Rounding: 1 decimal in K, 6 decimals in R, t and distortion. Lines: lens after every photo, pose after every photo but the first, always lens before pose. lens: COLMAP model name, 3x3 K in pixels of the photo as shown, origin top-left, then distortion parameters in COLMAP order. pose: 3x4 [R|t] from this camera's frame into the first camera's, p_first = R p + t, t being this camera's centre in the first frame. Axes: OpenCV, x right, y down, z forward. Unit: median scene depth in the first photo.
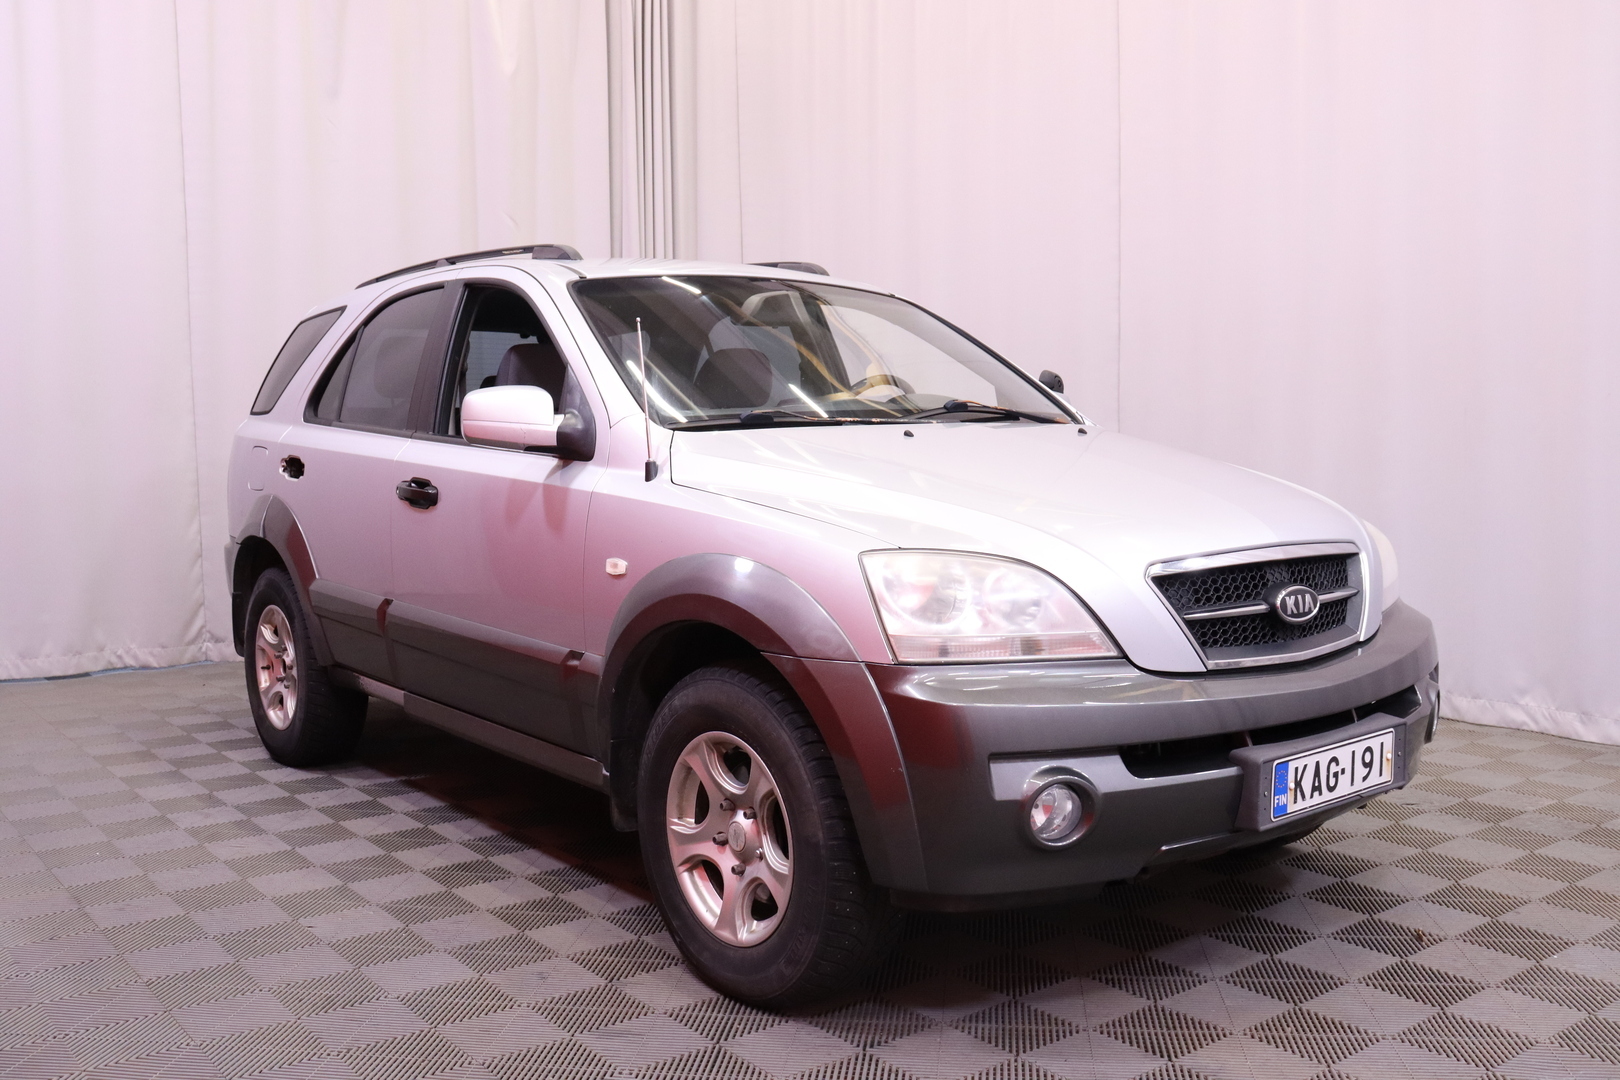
lens RADIAL K [[1462.8, 0, 810.0], [0, 1462.8, 540.0], [0, 0, 1]] dist [-0.112316, 0.012668]
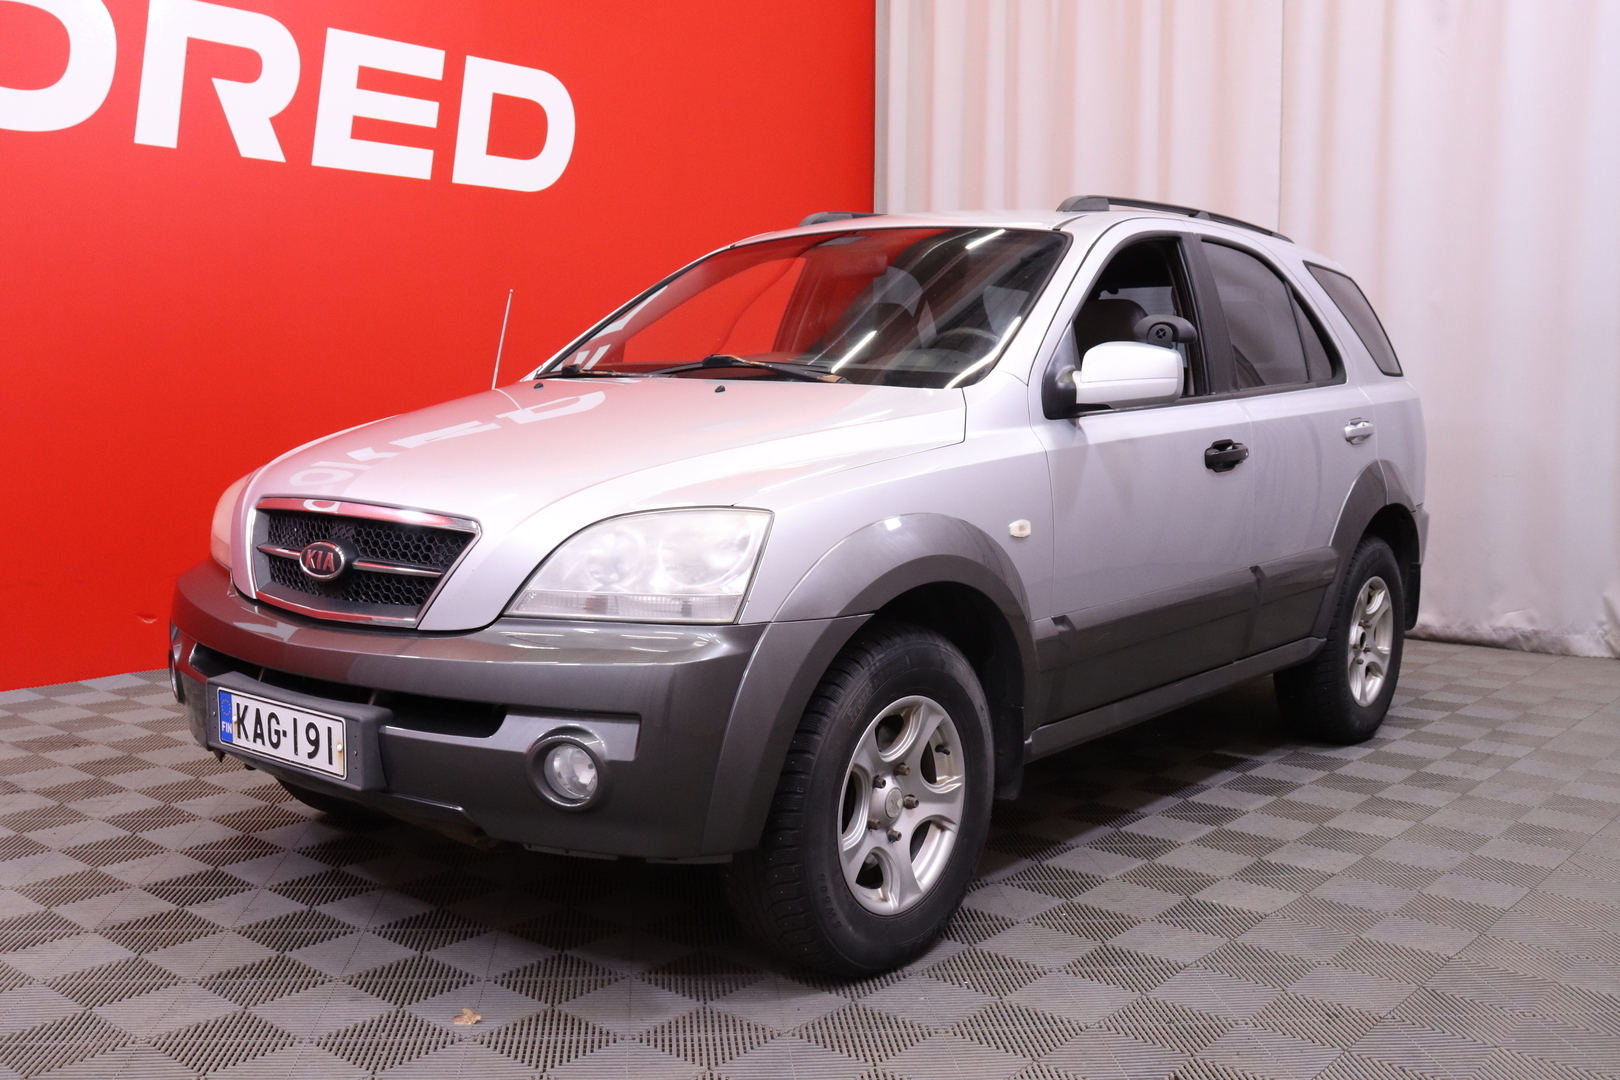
lens RADIAL K [[1612.4, 0, 879.7], [0, 1612.4, 539.7], [0, 0, 1]] dist [-0.000221, -0.480691]
pose [[0.263291, 0.109560, -0.958475, 1.481226], [-0.103530, 0.991002, 0.084838, -0.099931], [0.959145, 0.076893, 0.272264, 1.076485]]
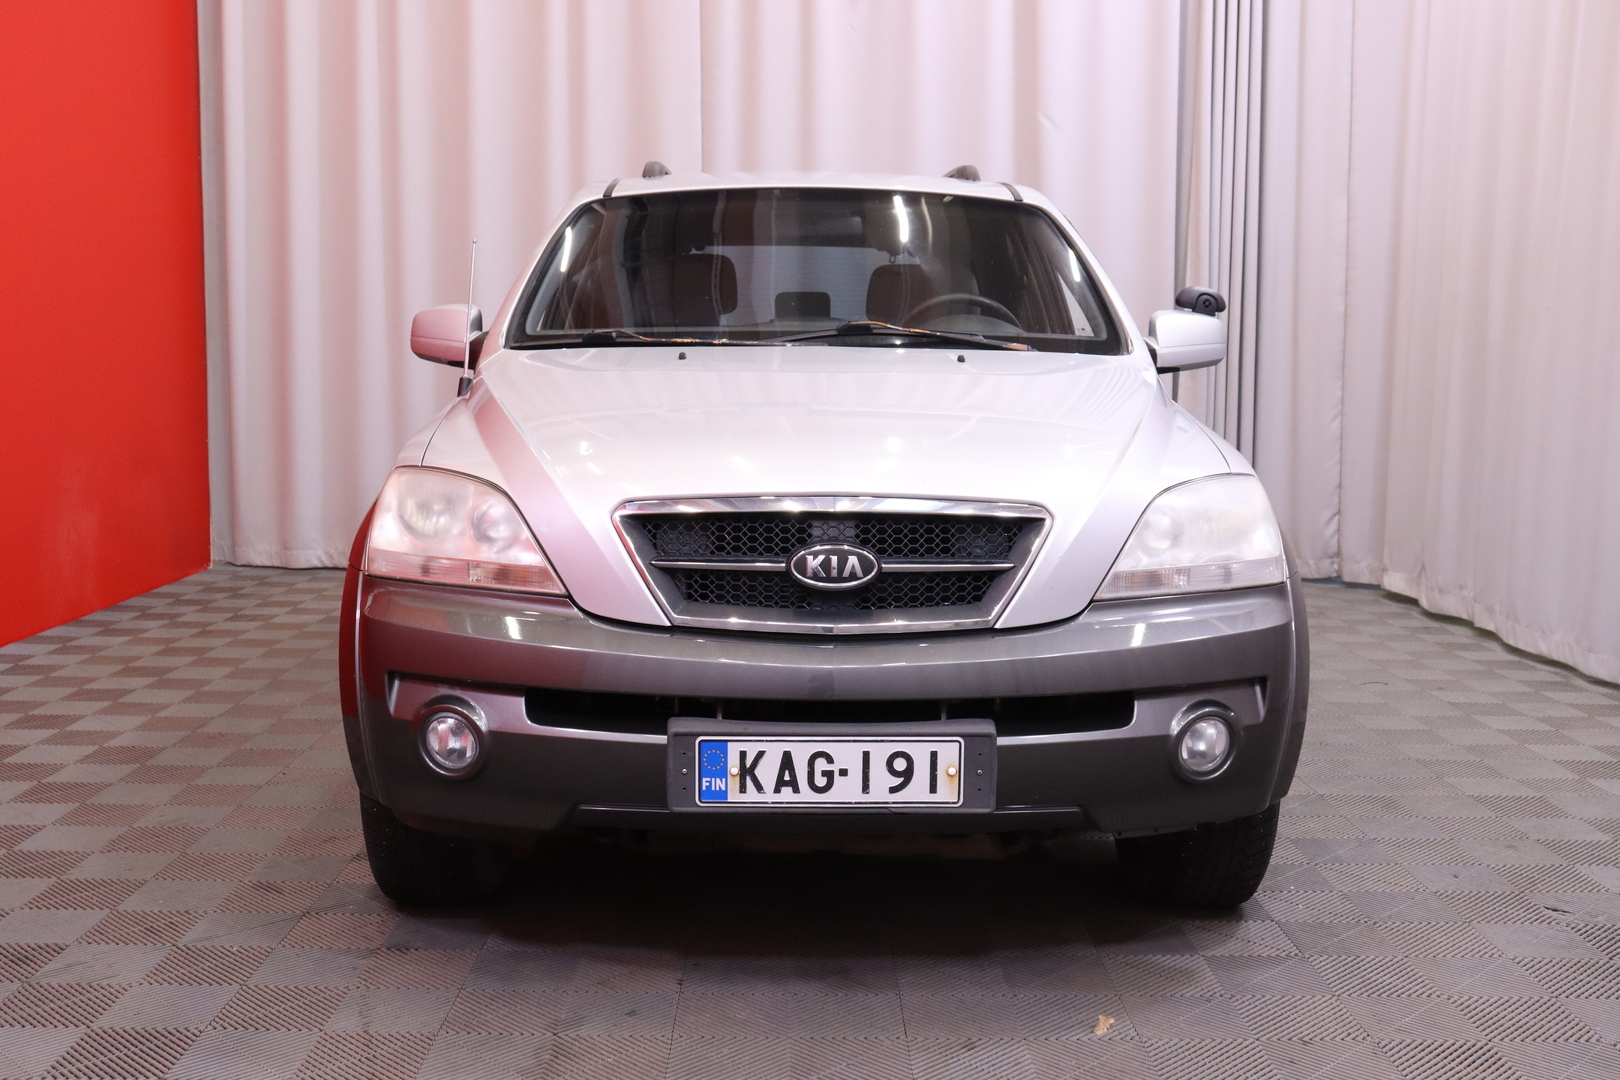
lens RADIAL K [[1649.8, 0, 810.0], [0, 1649.8, 540.0], [0, 0, 1]] dist [-0.088678, 0.001117]
pose [[0.786014, 0.085586, -0.612255, 0.918246], [-0.060983, 0.996274, 0.060977, -0.028040], [0.615193, -0.010592, 0.788305, 0.243830]]
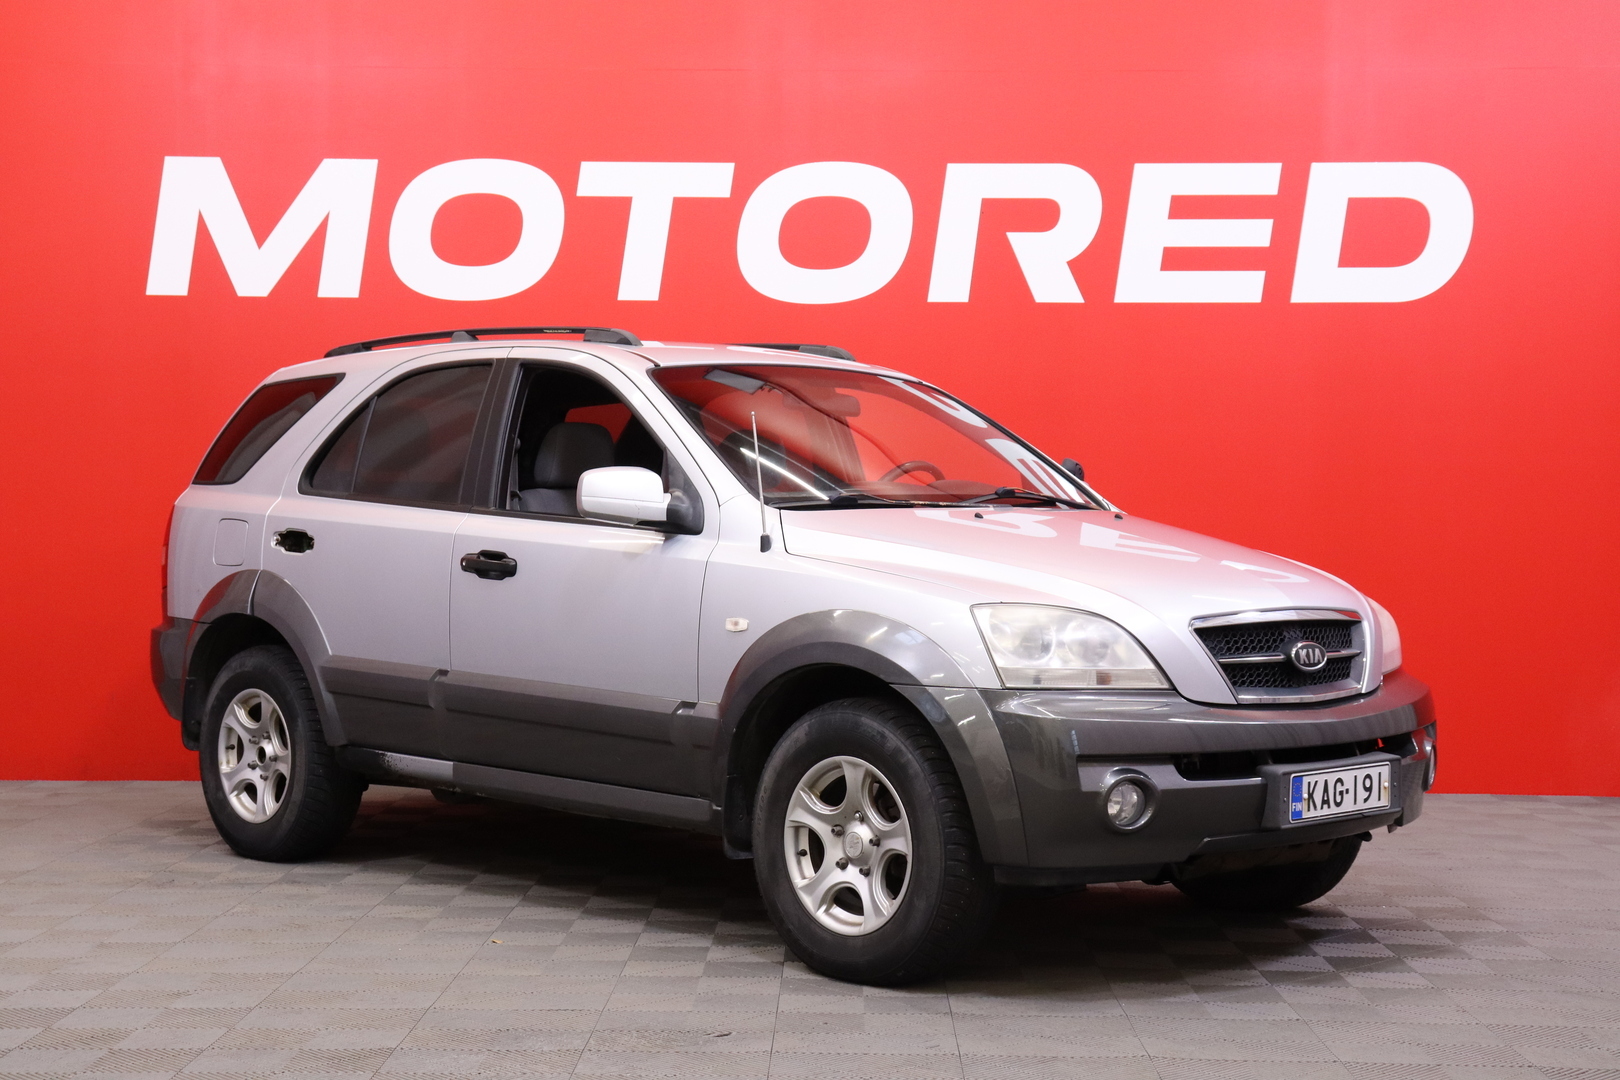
lens RADIAL K [[2340.5, 0, 810.0], [0, 2340.5, 540.0], [0, 0, 1]] dist [0.011161, -0.047282]
pose [[0.994251, 0.016084, 0.105860, -0.302857], [-0.008675, 0.997503, -0.070086, 0.090251], [-0.106723, 0.068764, 0.991908, -0.956695]]
